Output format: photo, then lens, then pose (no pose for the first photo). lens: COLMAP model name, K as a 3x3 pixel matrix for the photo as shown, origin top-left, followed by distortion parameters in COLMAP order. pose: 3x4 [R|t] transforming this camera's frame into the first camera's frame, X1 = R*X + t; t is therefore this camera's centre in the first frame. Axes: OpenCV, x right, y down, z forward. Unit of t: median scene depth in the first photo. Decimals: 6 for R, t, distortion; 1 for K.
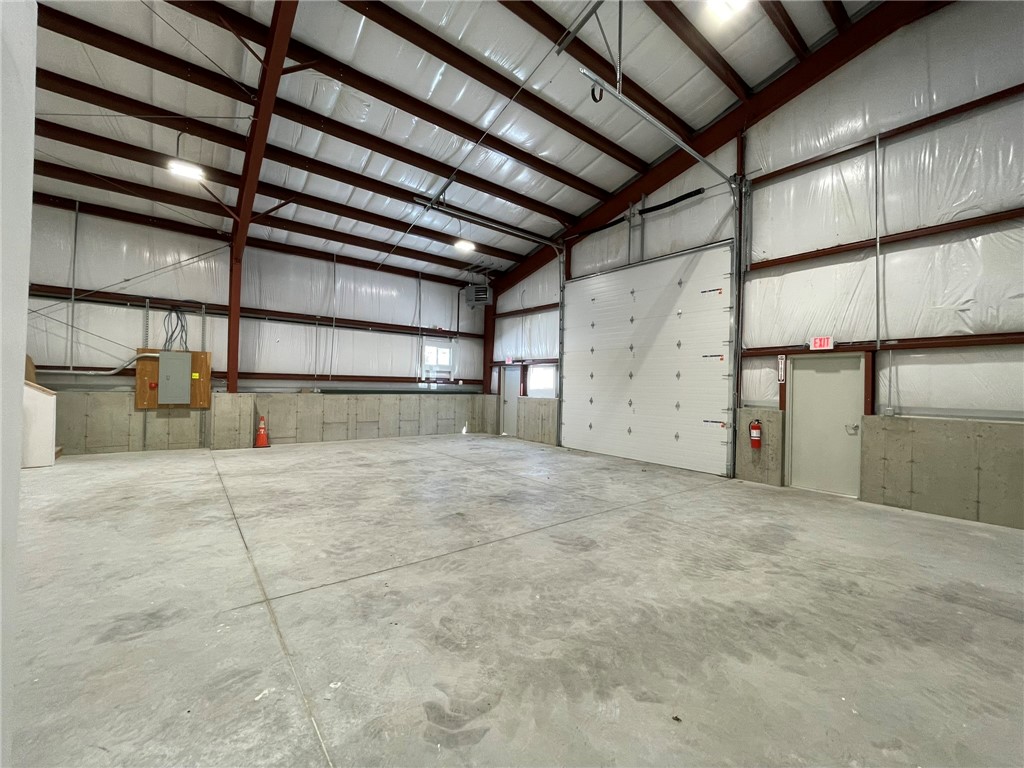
lens RADIAL K [[408.6, 0, 514.1], [0, 408.6, 379.3], [0, 0, 1]] dist [-0.001847, -0.000253]
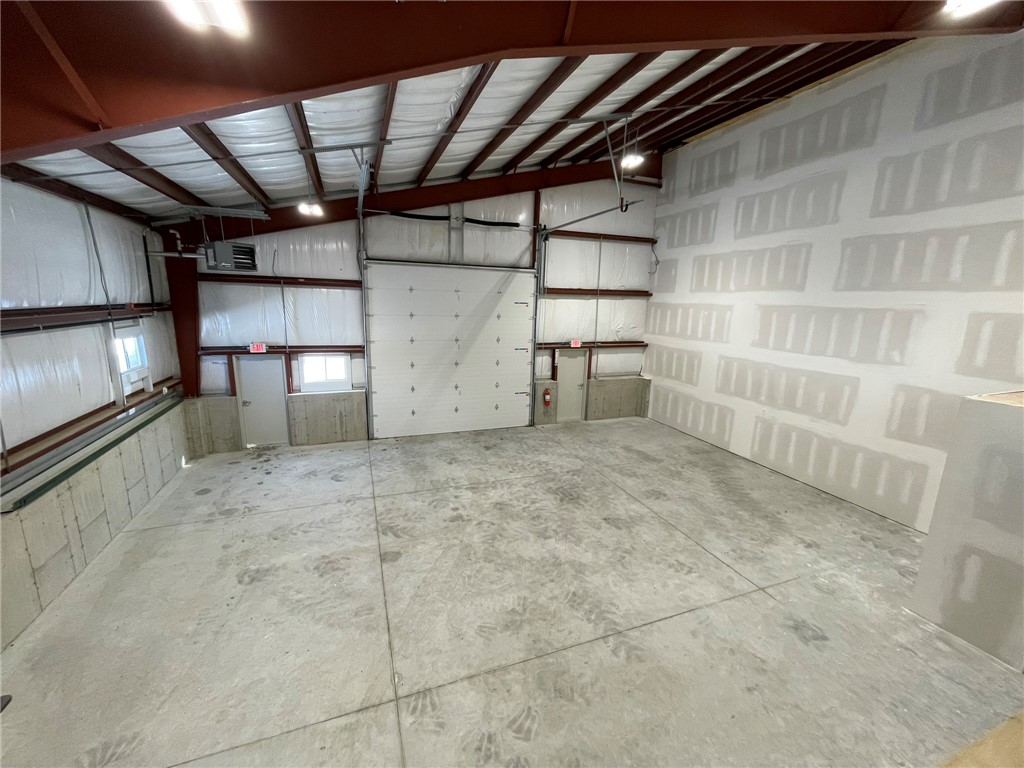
lens RADIAL K [[408.6, 0, 513.2], [0, 408.6, 382.0], [0, 0, 1]] dist [-0.001847, -0.000253]
pose [[0.321137, -0.201133, 0.925428, -0.989755], [-0.033720, 0.974139, 0.223421, -0.296145], [-0.946432, -0.102954, 0.306050, 0.634884]]
